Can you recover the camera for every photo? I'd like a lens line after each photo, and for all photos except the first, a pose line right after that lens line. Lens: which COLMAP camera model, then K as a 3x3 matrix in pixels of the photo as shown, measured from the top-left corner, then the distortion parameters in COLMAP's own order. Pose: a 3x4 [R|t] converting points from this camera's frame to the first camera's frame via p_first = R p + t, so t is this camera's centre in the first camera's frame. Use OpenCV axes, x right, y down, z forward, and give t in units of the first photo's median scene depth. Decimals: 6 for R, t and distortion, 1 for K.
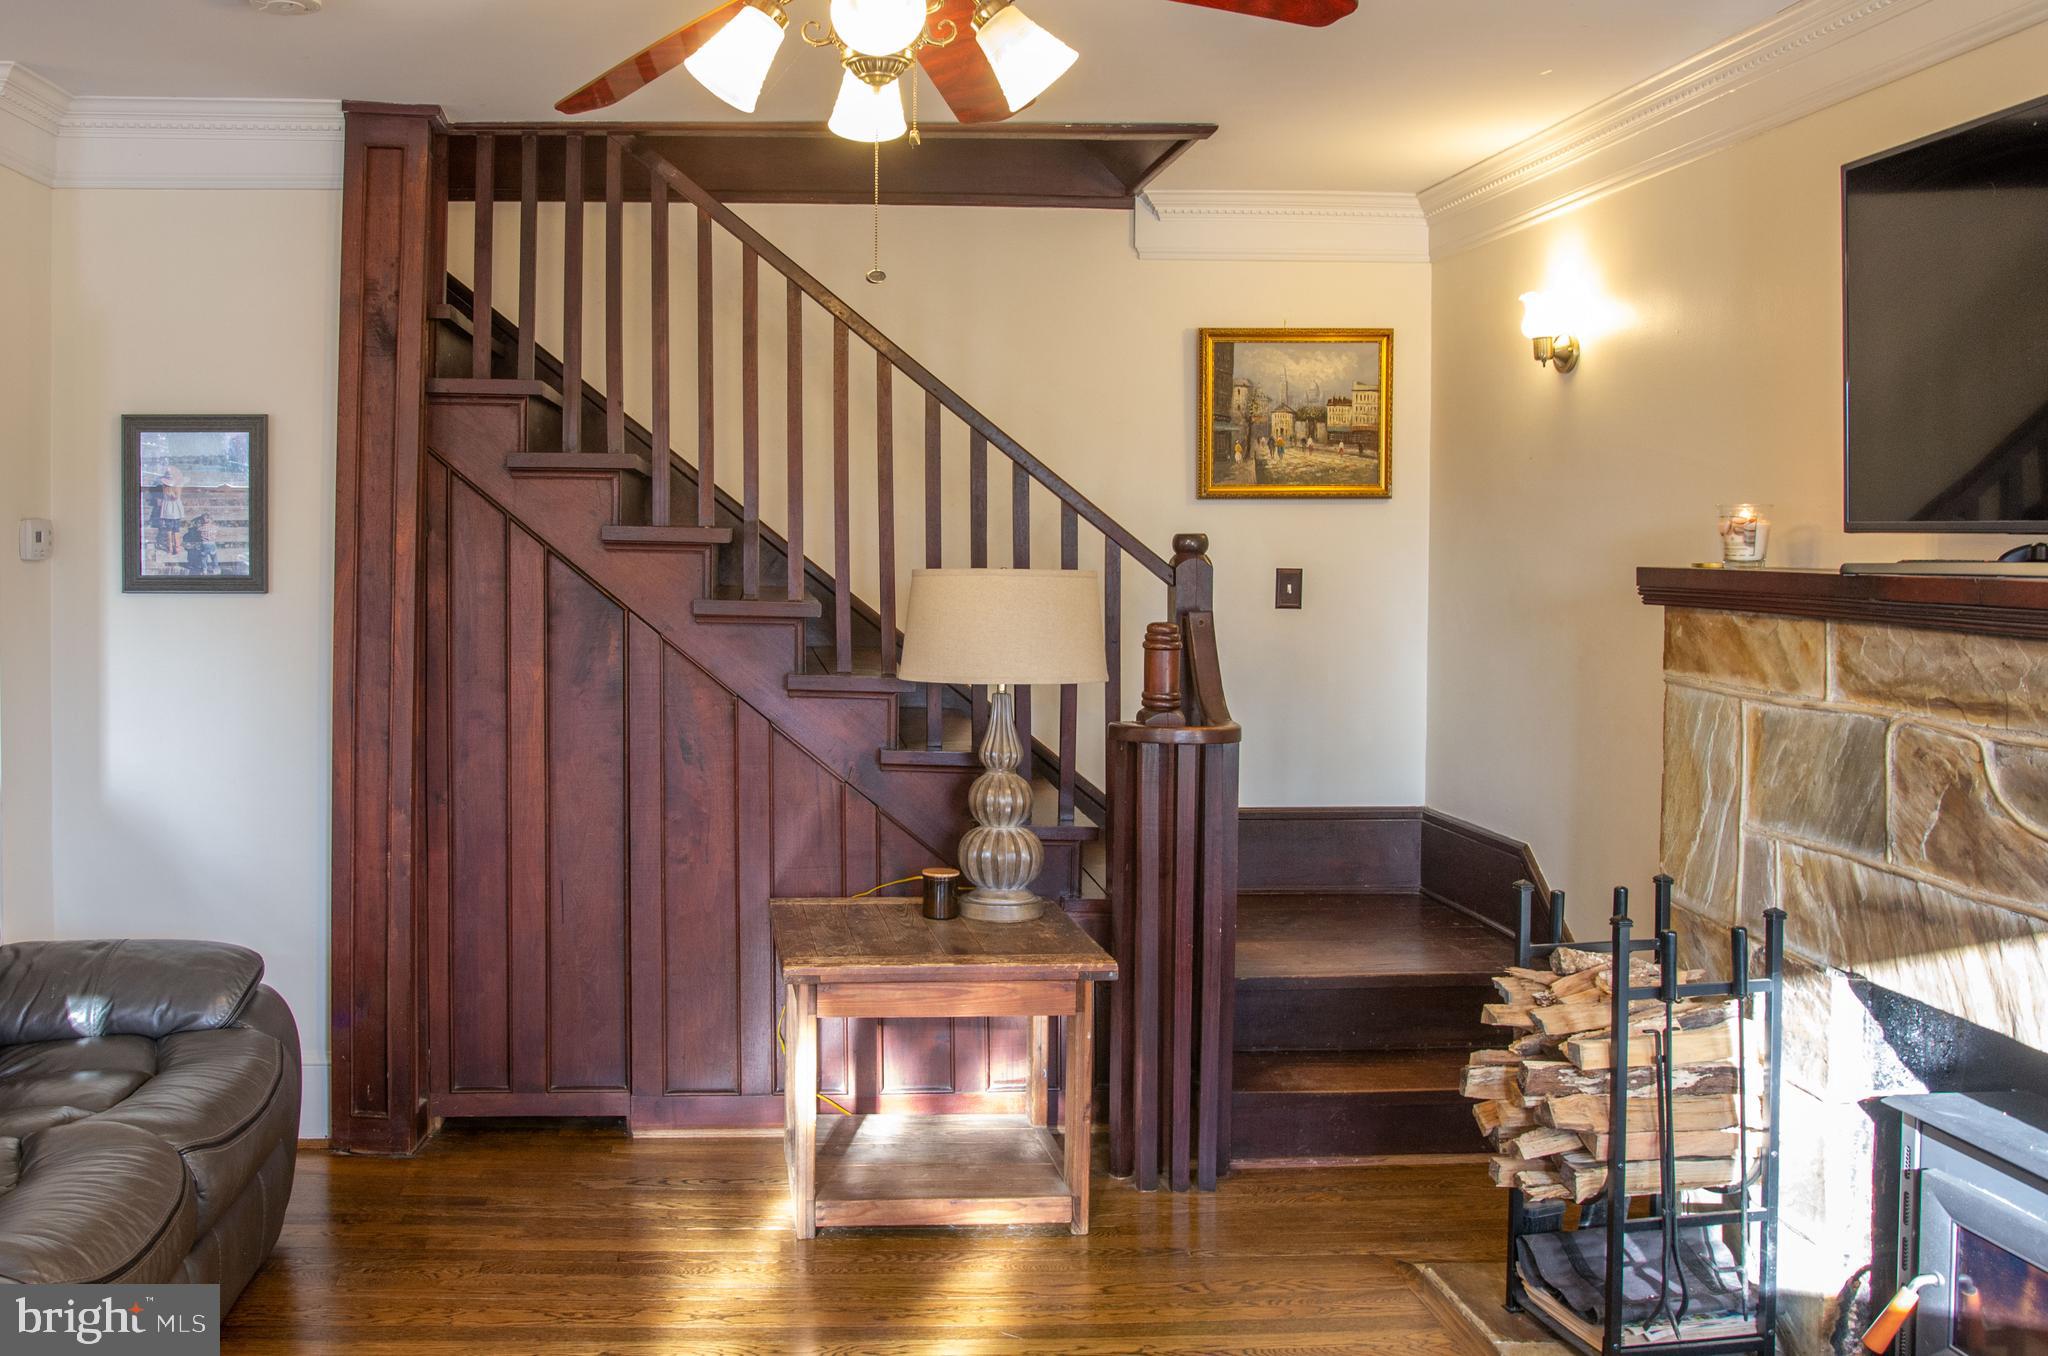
lens RADIAL K [[1661.6, 0, 1024.0], [0, 1661.6, 504.8], [0, 0, 1]] dist [-0.061079, 0.005909]
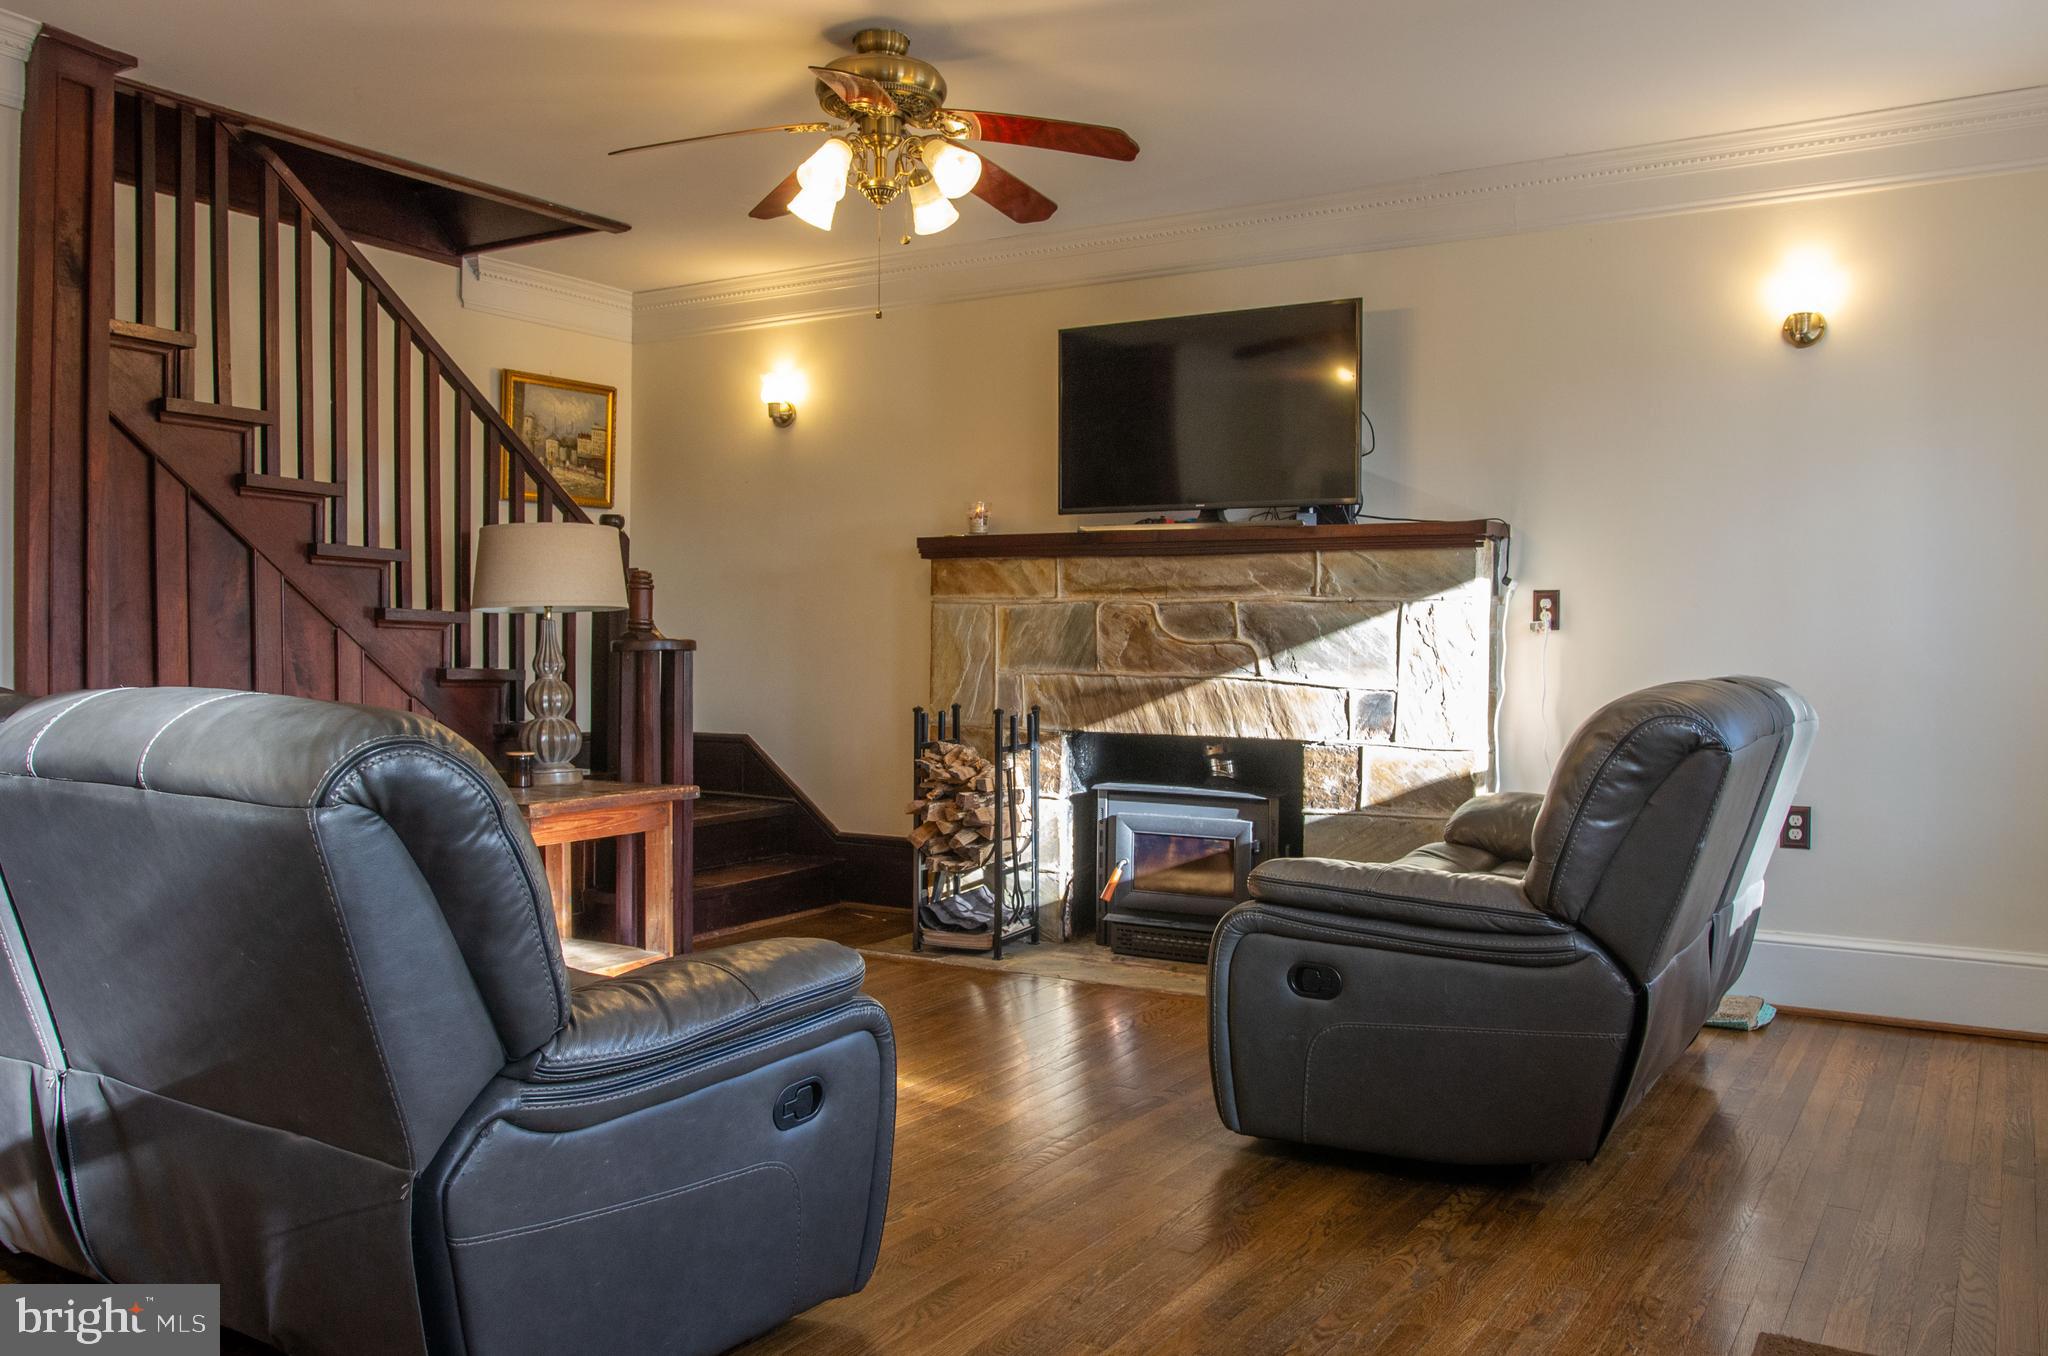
lens RADIAL K [[1624.7, 0, 1024.0], [0, 1624.7, 678.0], [0, 0, 1]] dist [-0.087824, 0.071554]
pose [[0.551022, -0.019464, 0.834264, -1.151149], [-0.004298, 0.999648, 0.026161, 0.160951], [-0.834480, -0.018001, 0.550745, -0.058236]]
